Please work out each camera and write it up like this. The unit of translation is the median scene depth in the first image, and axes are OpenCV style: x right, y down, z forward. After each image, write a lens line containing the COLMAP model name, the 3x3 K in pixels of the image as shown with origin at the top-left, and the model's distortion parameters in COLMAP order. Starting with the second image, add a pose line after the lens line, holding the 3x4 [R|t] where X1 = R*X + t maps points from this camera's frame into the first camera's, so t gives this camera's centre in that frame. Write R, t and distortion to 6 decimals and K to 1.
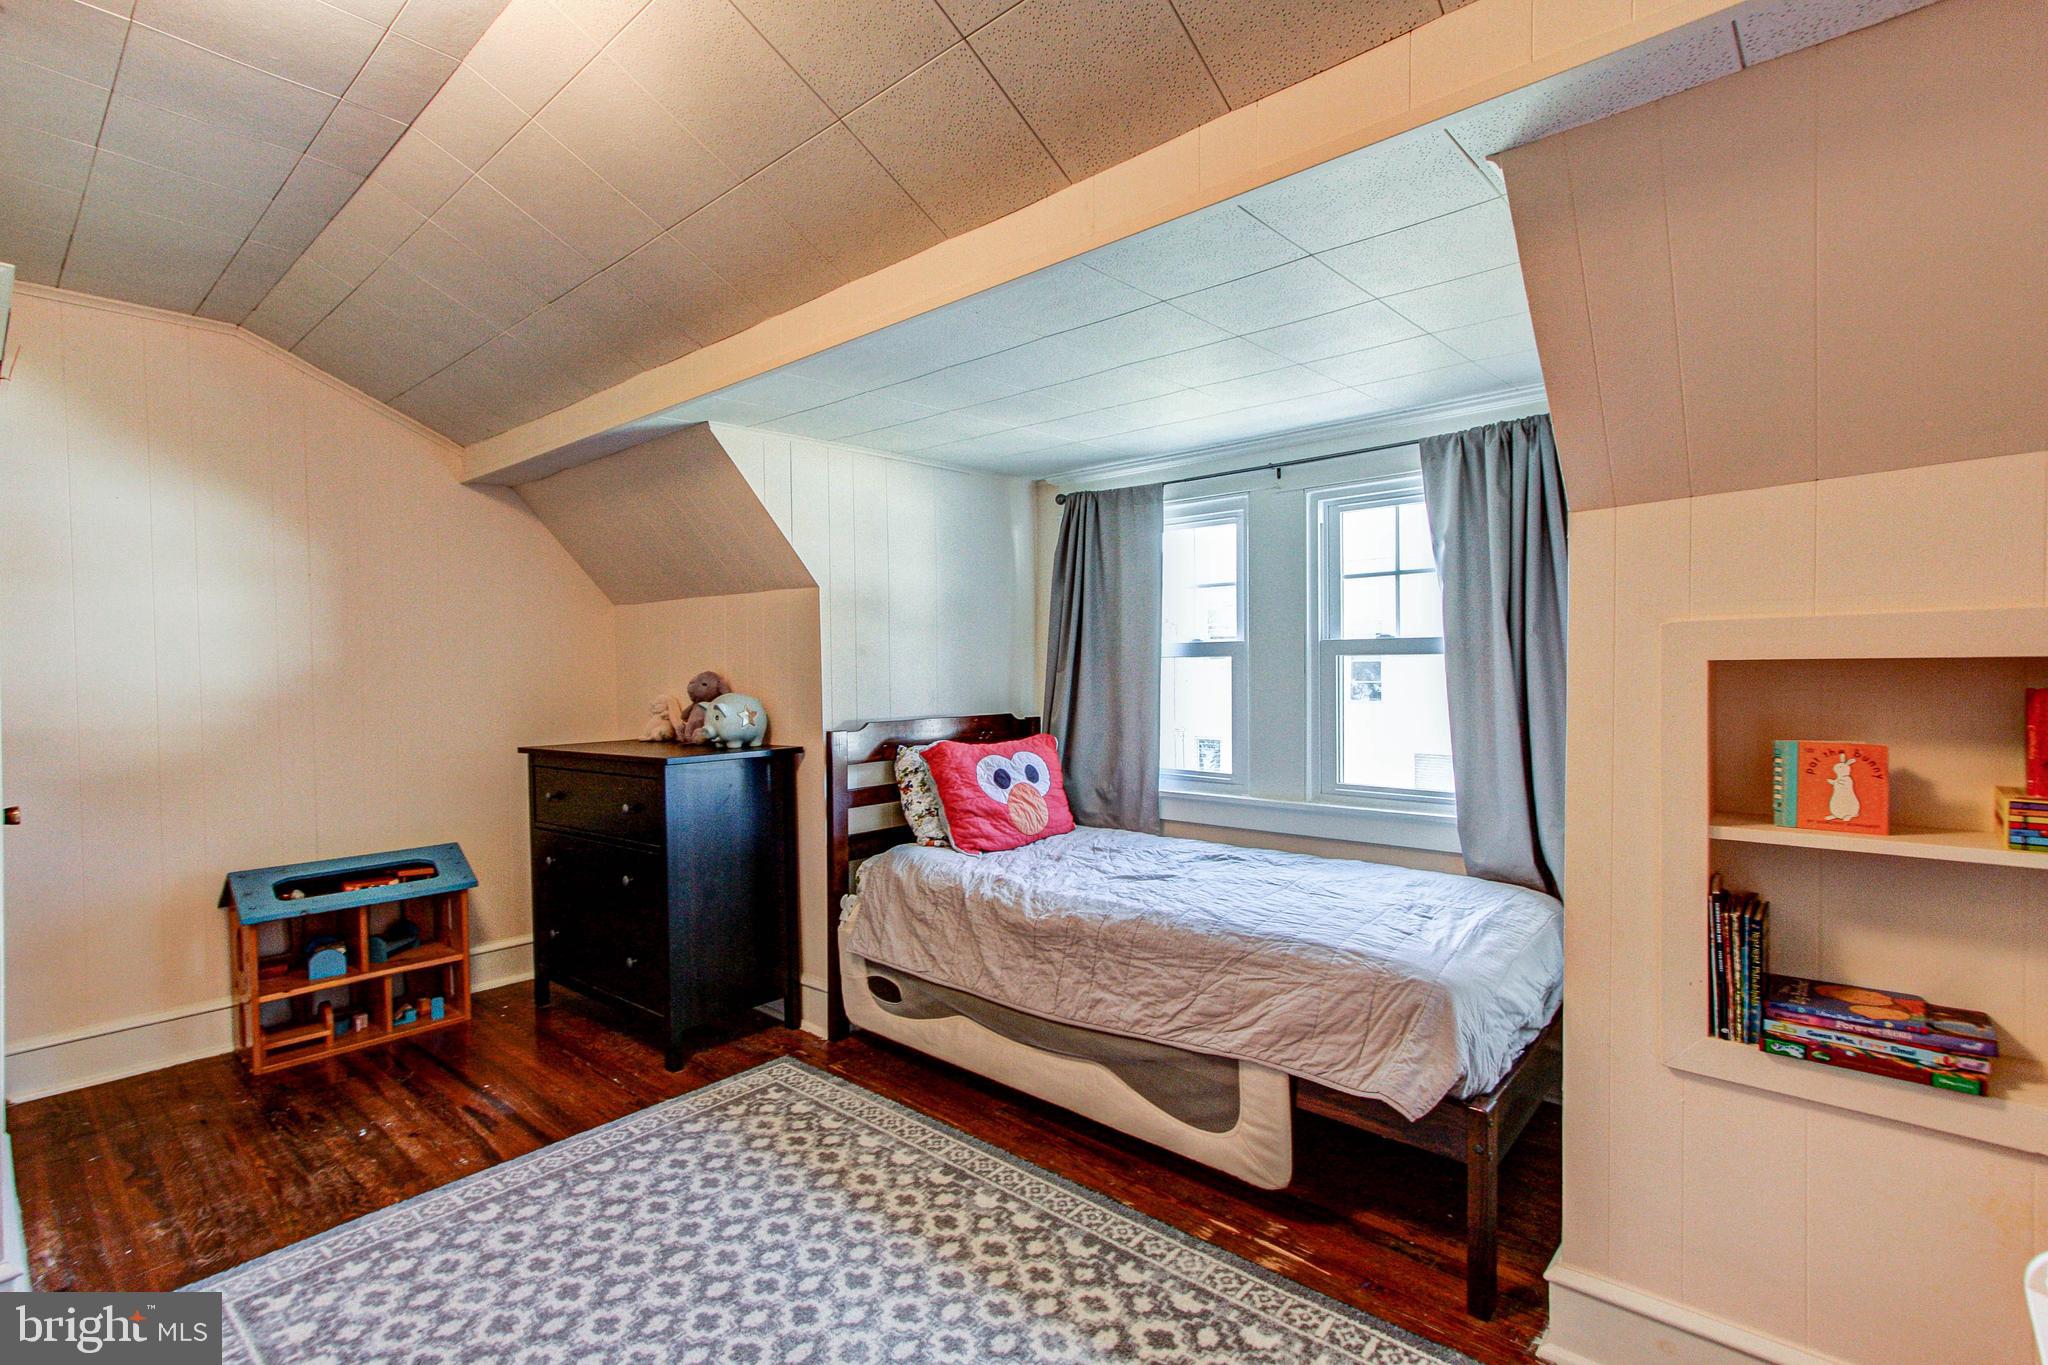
lens RADIAL K [[946.5, 0, 1008.7], [0, 946.5, 689.7], [0, 0, 1]] dist [-0.001010, 0.000198]
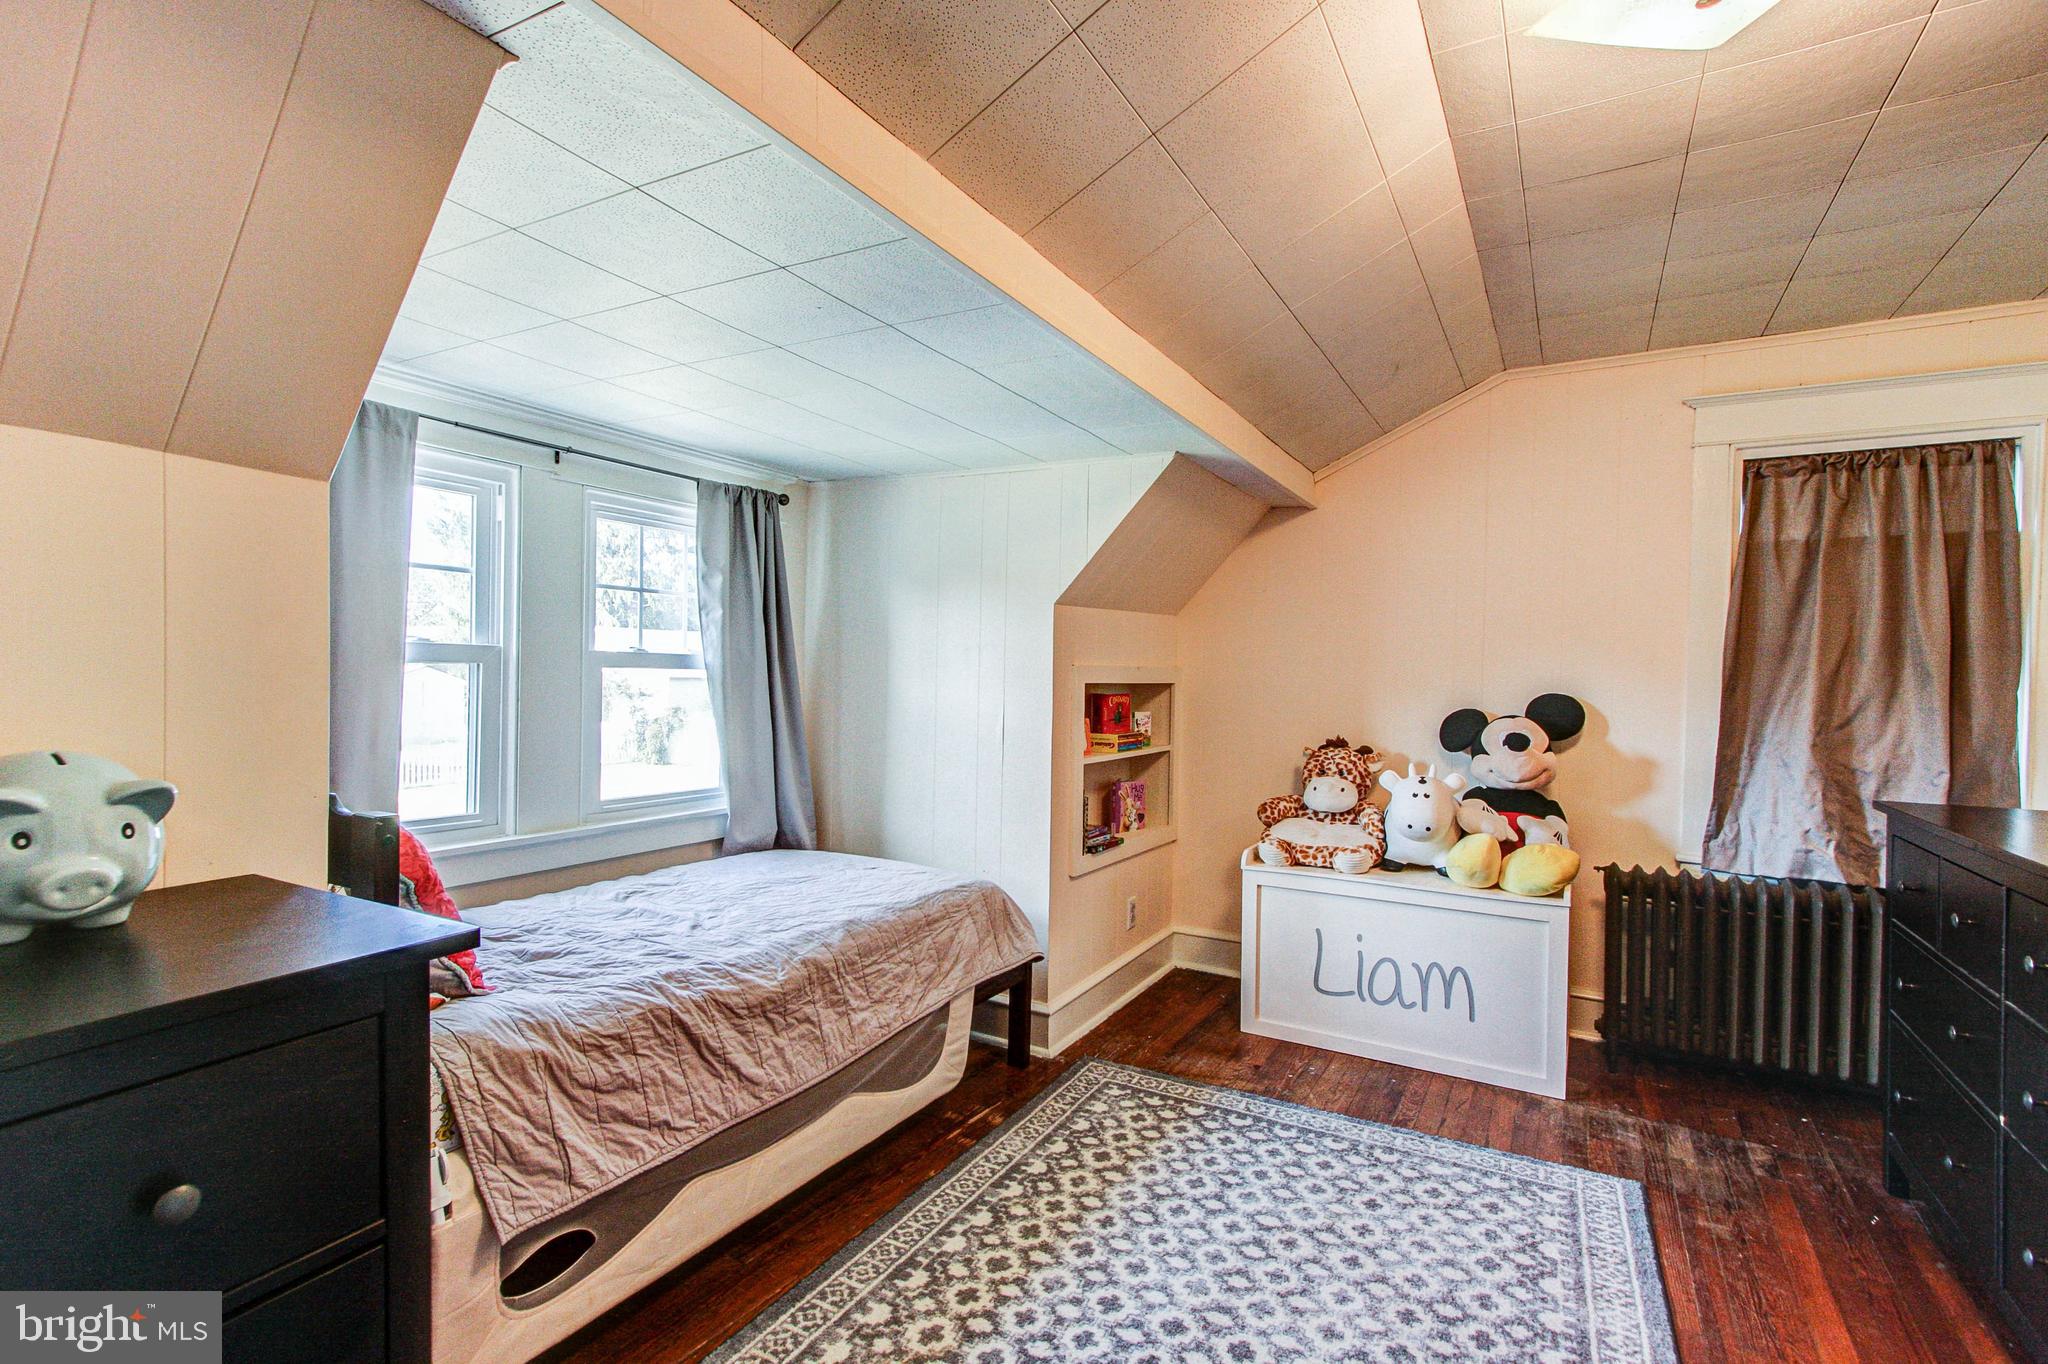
lens RADIAL K [[946.5, 0, 1008.7], [0, 946.5, 689.2], [0, 0, 1]] dist [-0.001010, 0.000198]
pose [[-0.193733, -0.008571, 0.981017, -0.912353], [0.010451, 0.999887, 0.010800, -0.026897], [-0.980999, 0.012345, -0.193621, 1.062185]]
